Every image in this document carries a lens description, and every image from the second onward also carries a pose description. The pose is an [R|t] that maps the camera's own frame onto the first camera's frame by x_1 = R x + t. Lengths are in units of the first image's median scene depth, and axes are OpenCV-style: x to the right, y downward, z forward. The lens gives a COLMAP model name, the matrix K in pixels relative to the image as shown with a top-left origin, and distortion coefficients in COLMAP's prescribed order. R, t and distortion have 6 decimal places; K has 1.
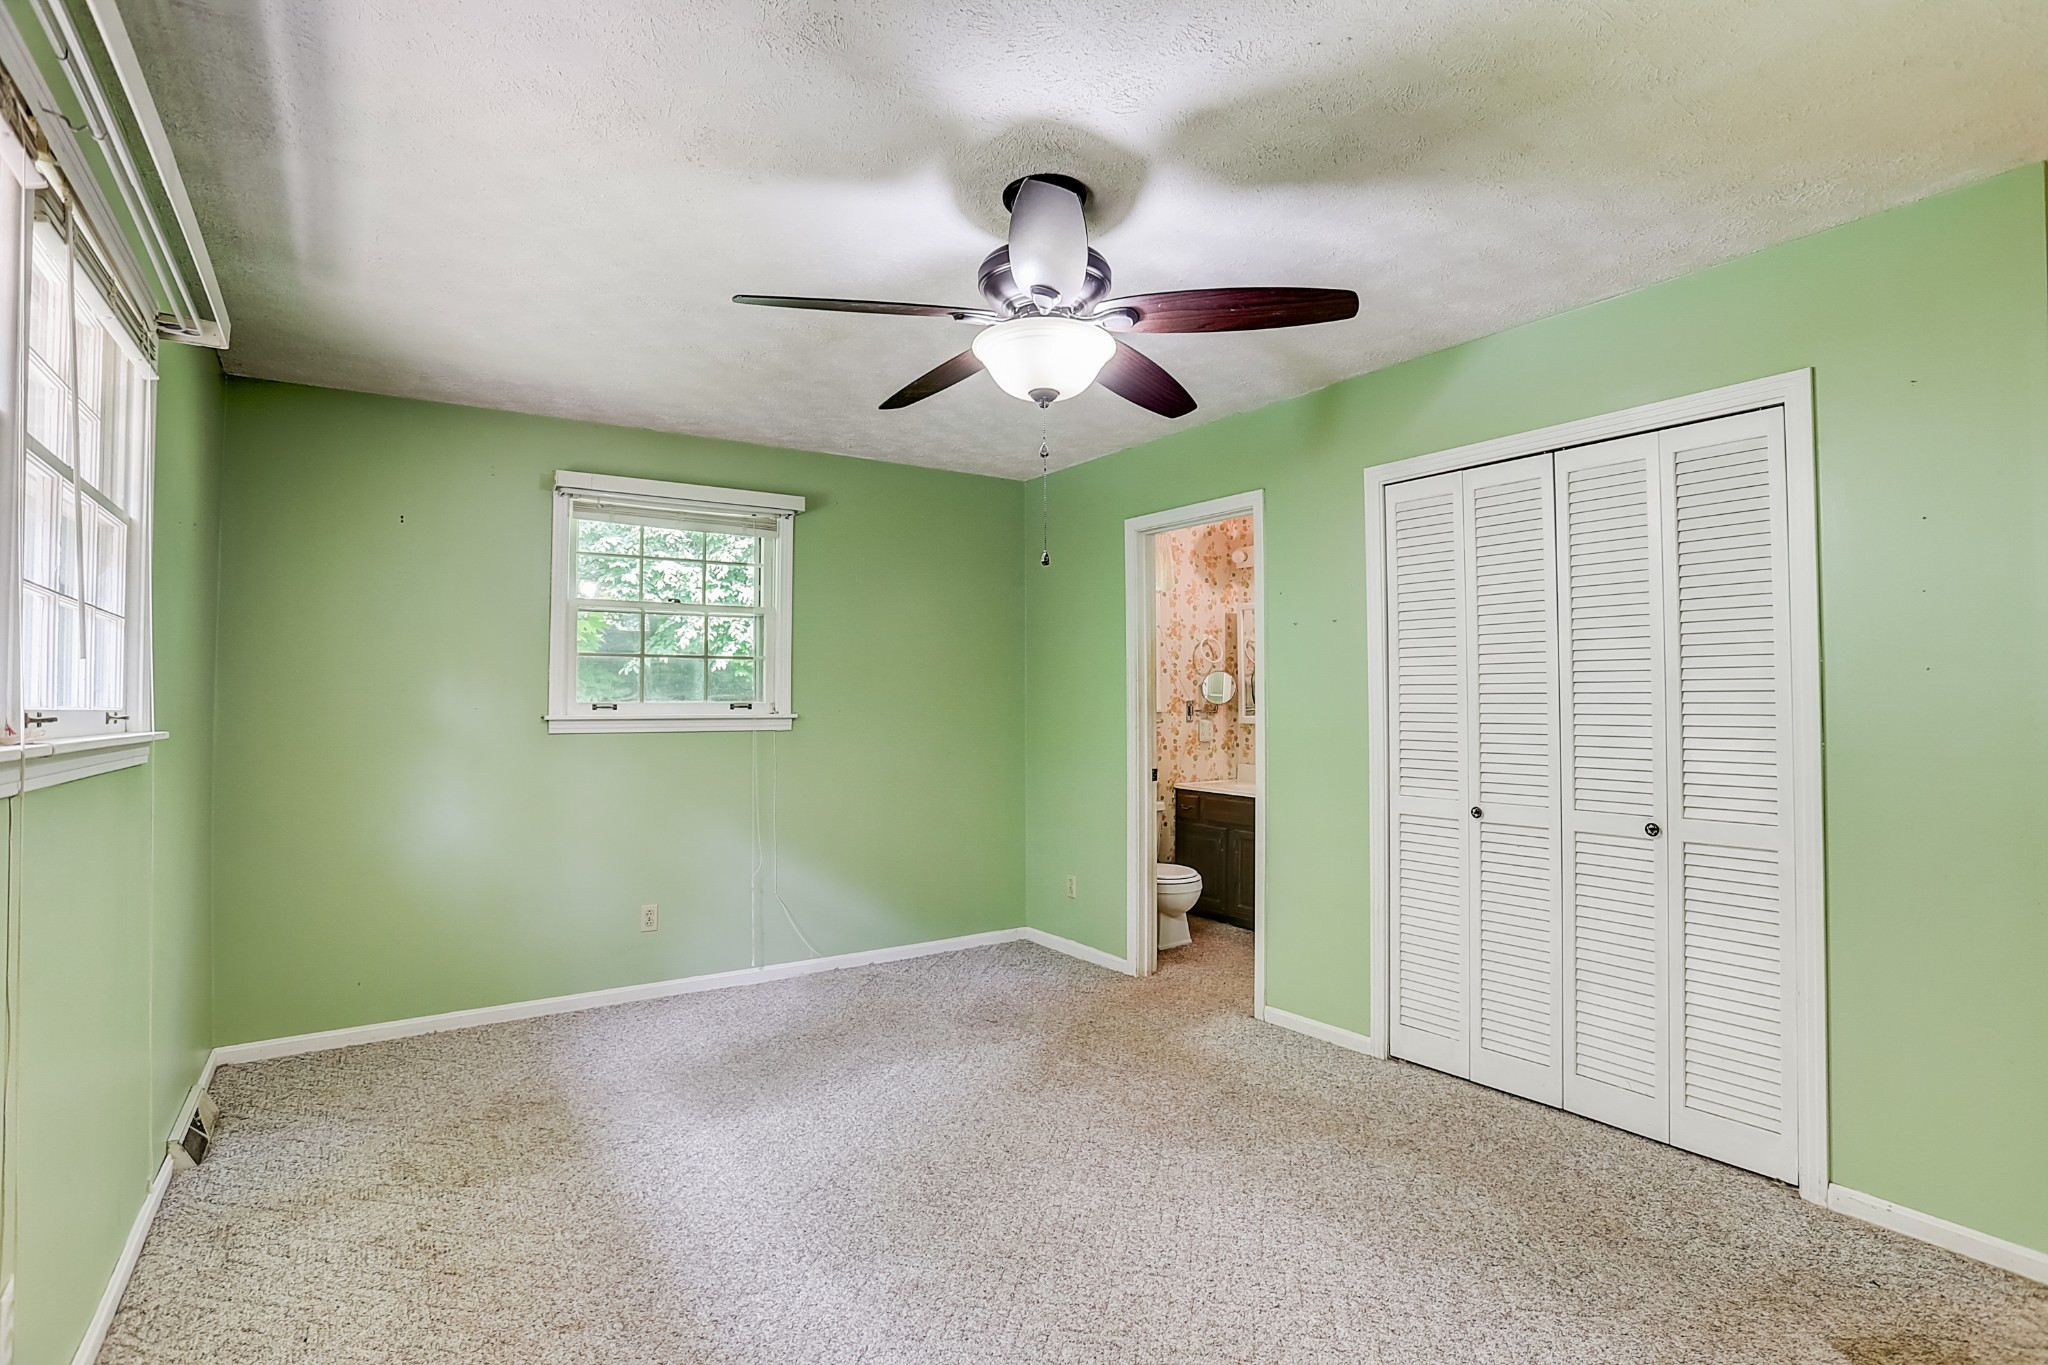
lens RADIAL K [[990.4, 0, 1028.0], [0, 990.4, 687.7], [0, 0, 1]] dist [-0.053357, 0.004721]
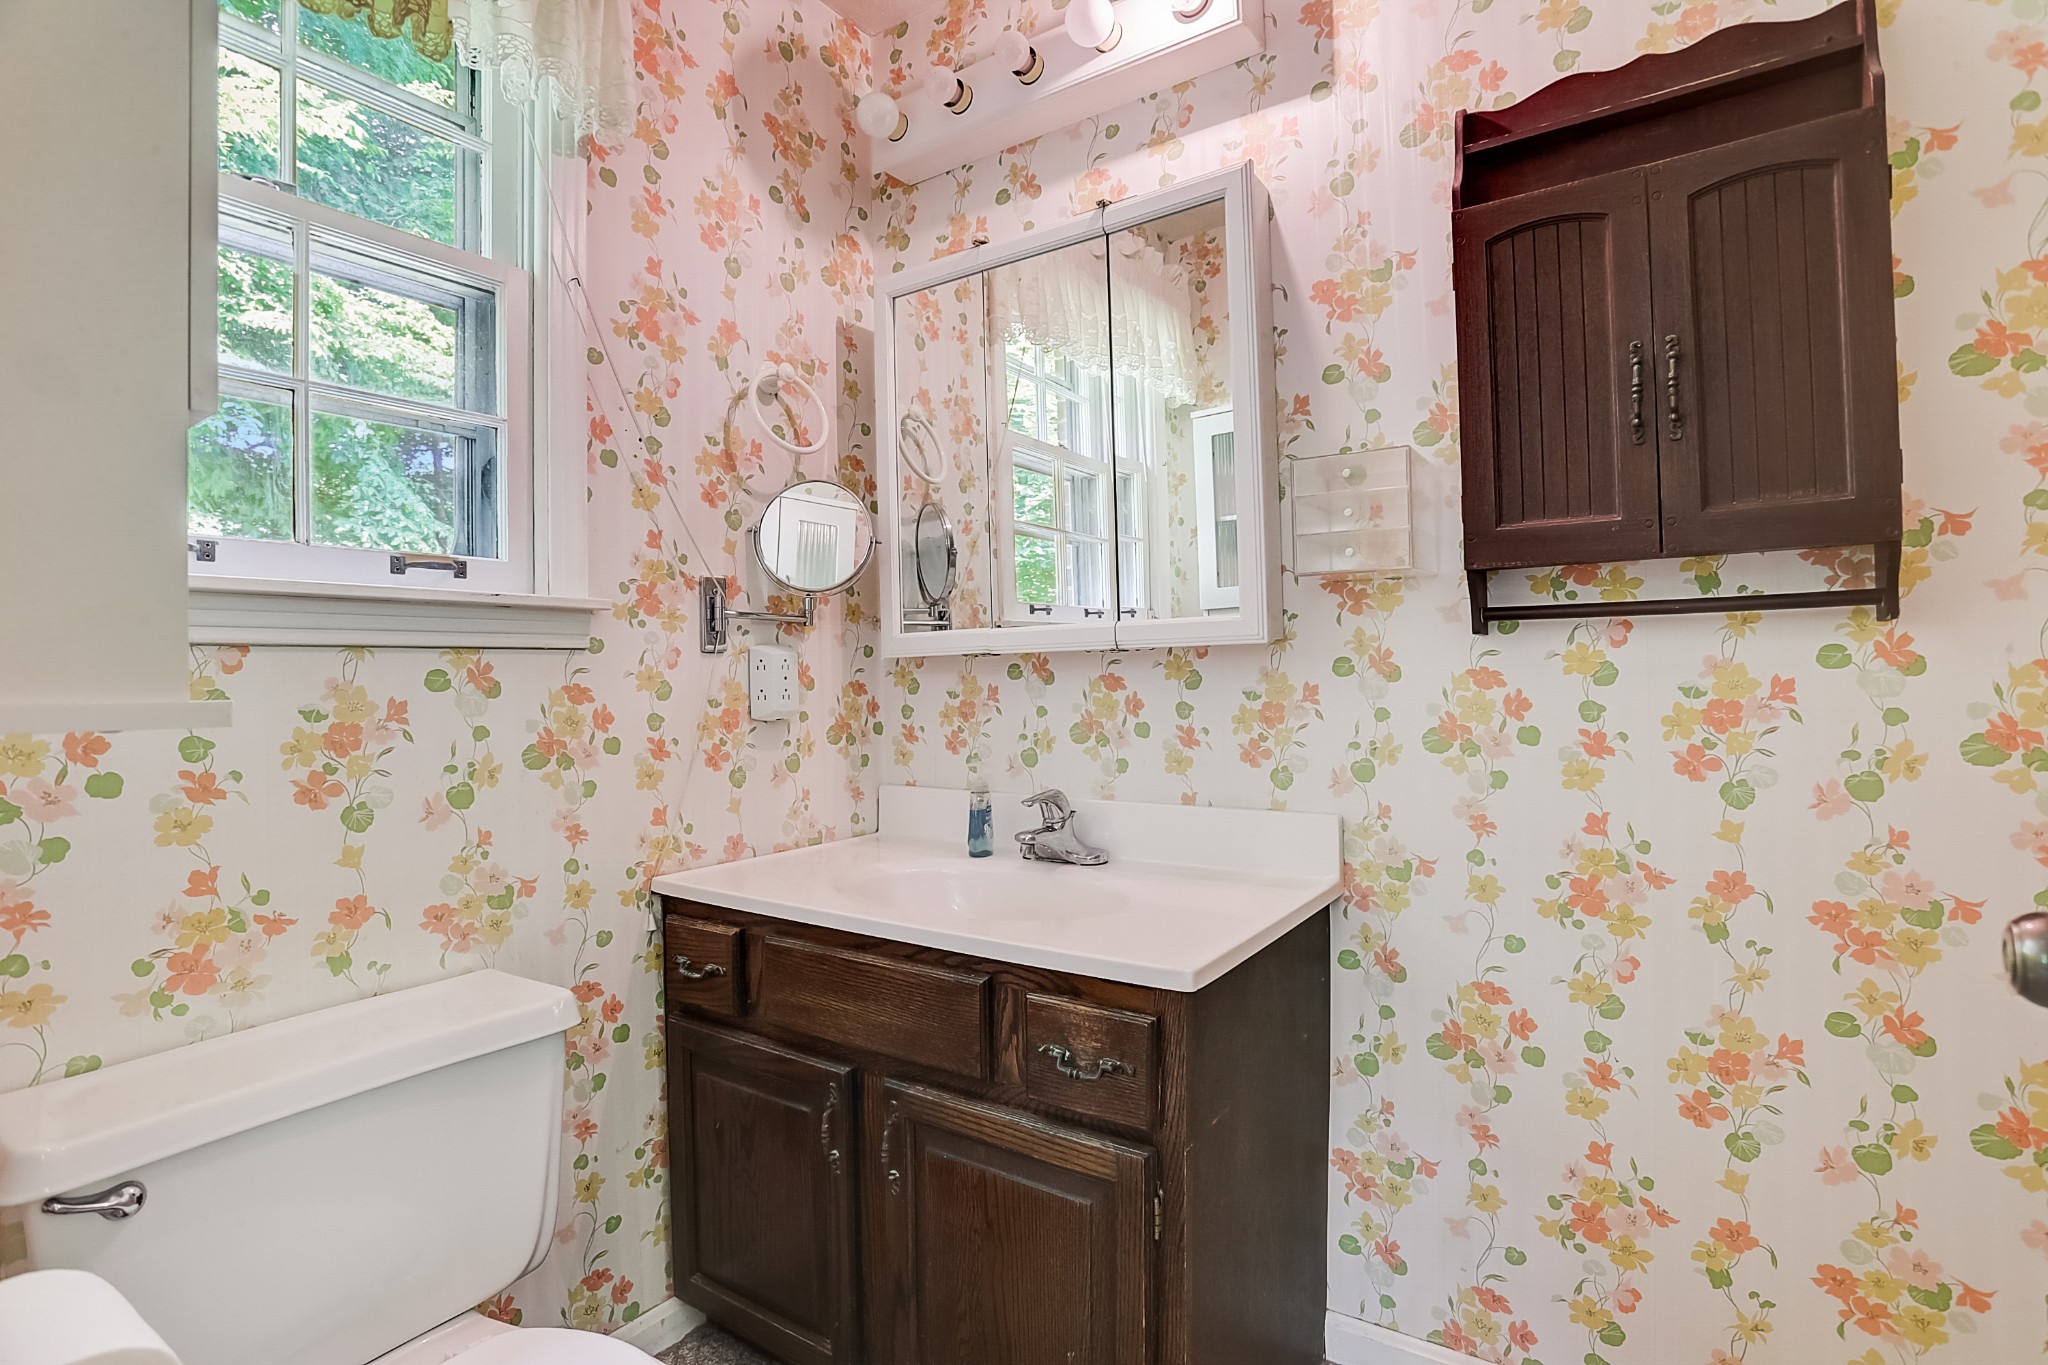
lens RADIAL K [[990.4, 0, 1032.8], [0, 990.4, 683.2], [0, 0, 1]] dist [-0.053357, 0.004721]
pose [[0.927506, -0.015920, 0.373470, 0.141387], [0.009736, 0.999783, 0.018438, 0.038637], [-0.373682, -0.013466, 0.927459, 0.696070]]
